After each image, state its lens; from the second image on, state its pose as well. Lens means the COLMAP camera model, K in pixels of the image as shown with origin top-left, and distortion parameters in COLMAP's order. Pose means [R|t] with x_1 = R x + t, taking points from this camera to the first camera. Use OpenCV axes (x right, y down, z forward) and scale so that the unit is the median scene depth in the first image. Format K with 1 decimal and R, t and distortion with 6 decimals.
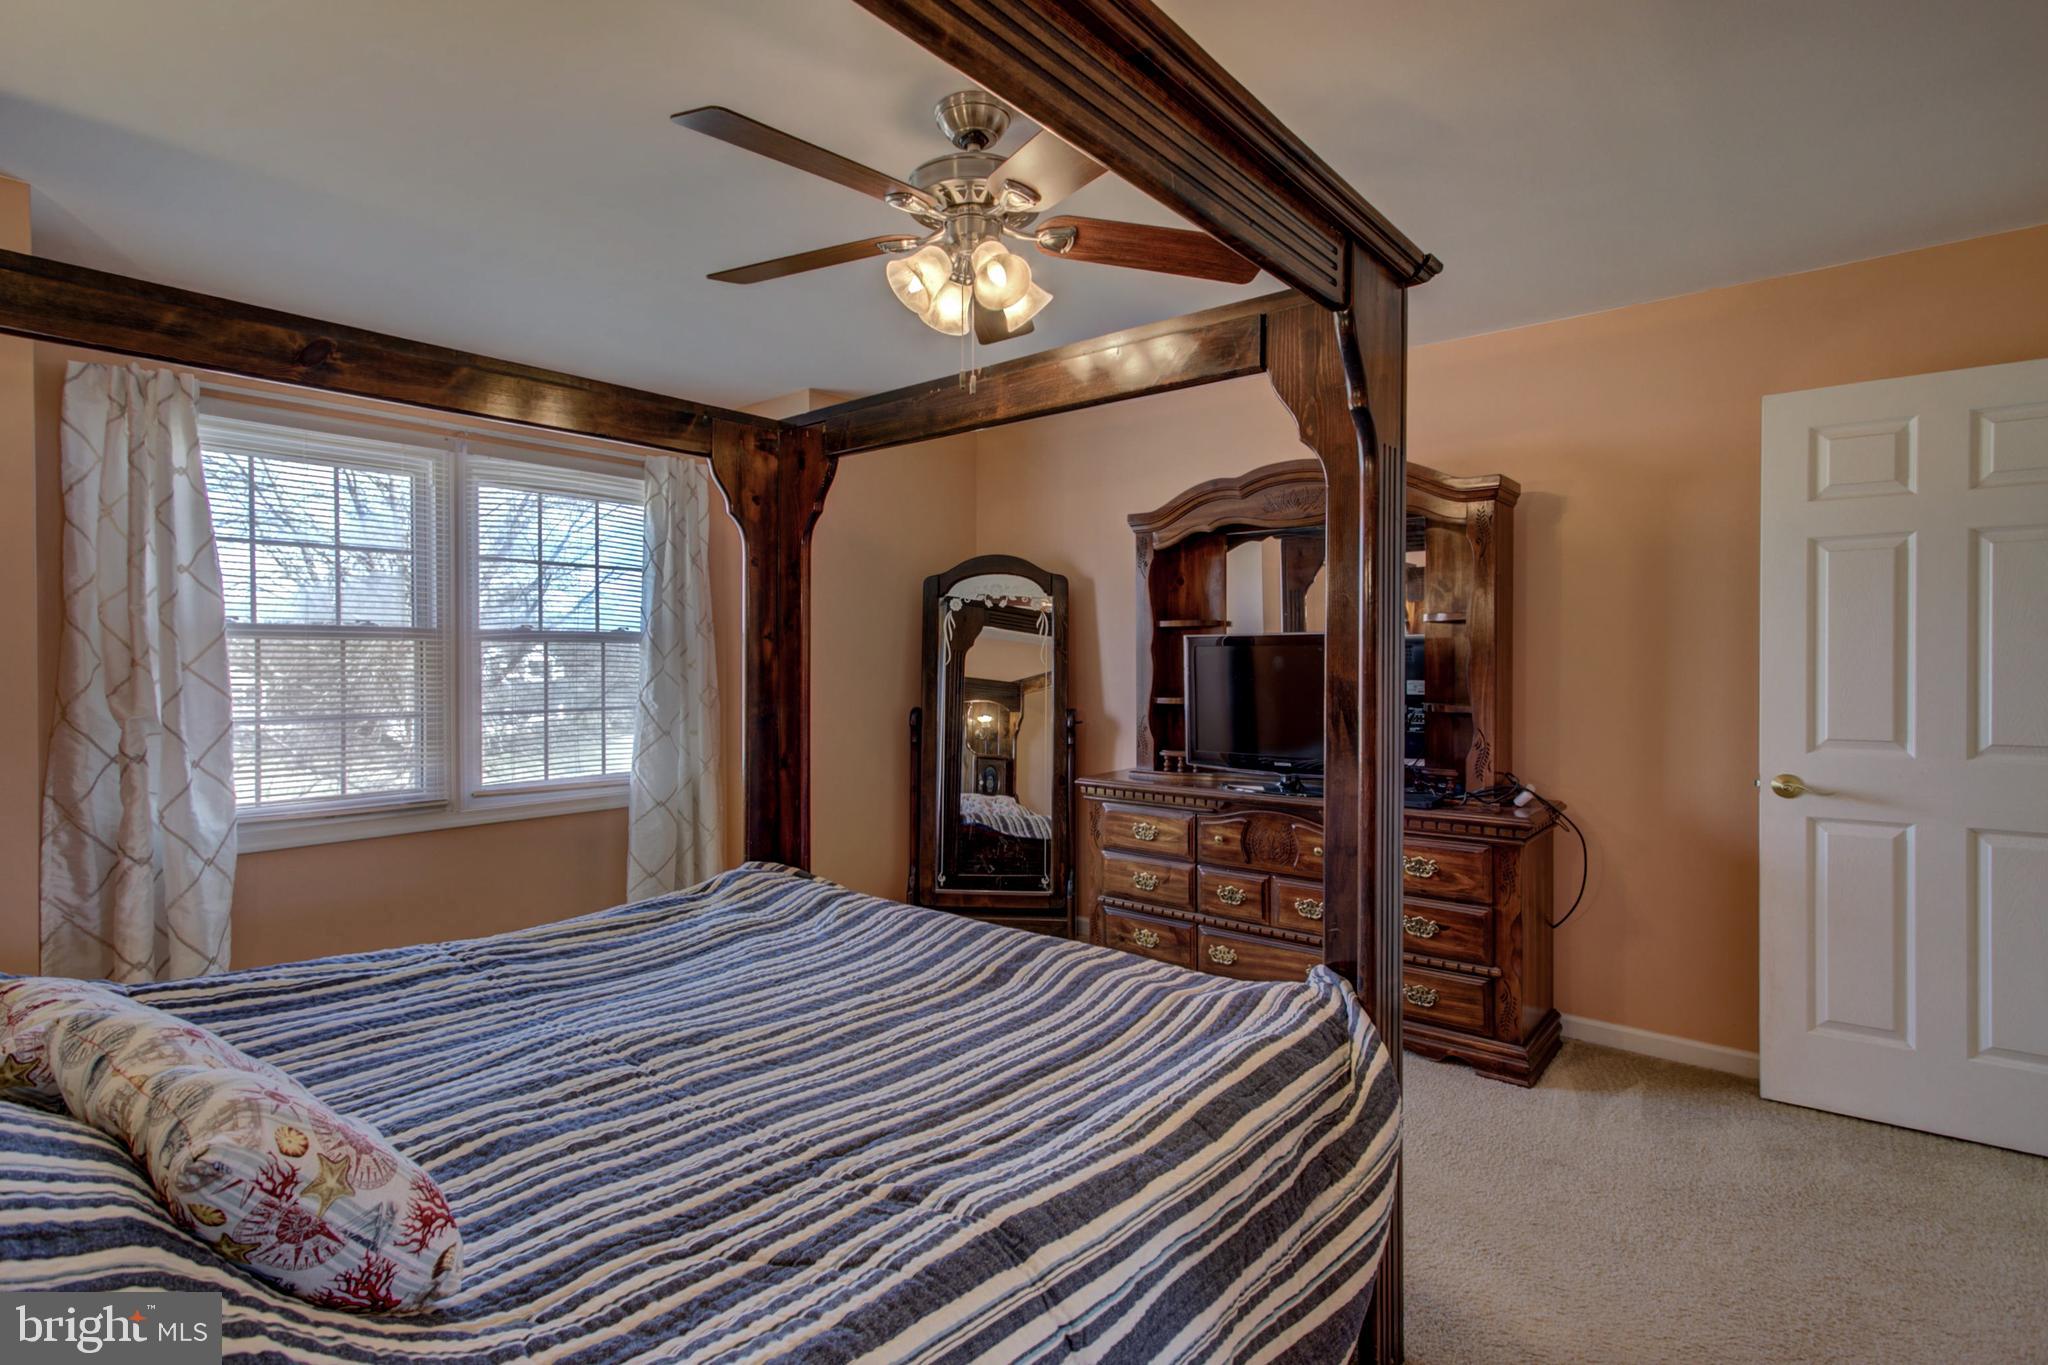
lens RADIAL K [[1007.7, 0, 1024.0], [0, 1007.7, 682.5], [0, 0, 1]] dist [0.000218, -0.000050]
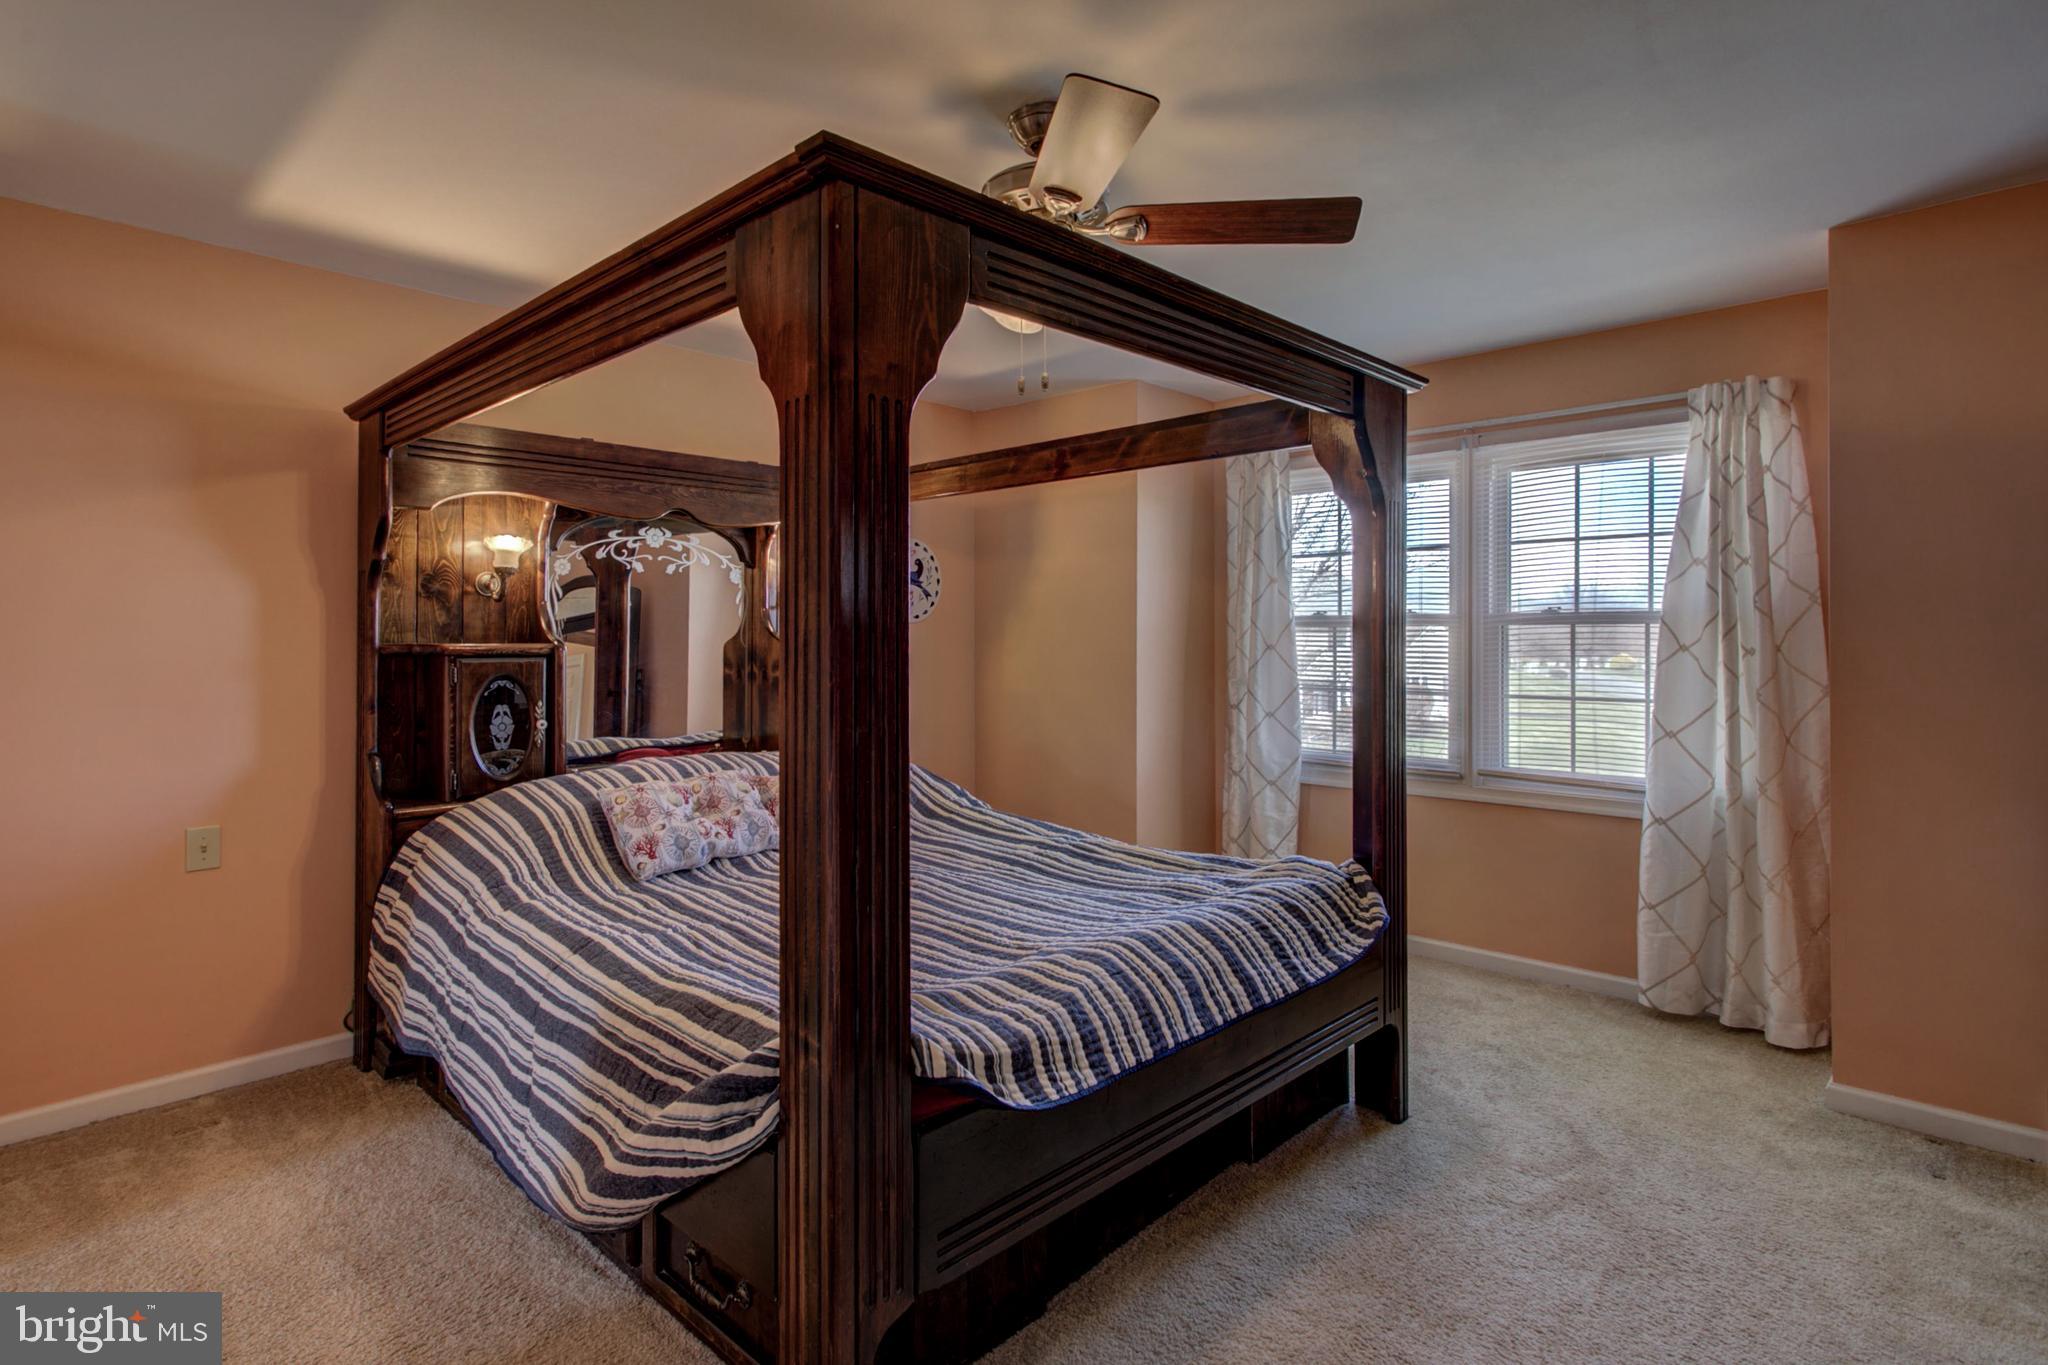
lens RADIAL K [[1058.1, 0, 985.9], [0, 1058.1, 640.0], [0, 0, 1]] dist [-0.000206, -0.000042]
pose [[-0.091259, 0.002068, -0.995825, 0.690677], [-0.021345, 0.999764, 0.004033, -0.021714], [0.995598, 0.021623, -0.091194, 0.689935]]
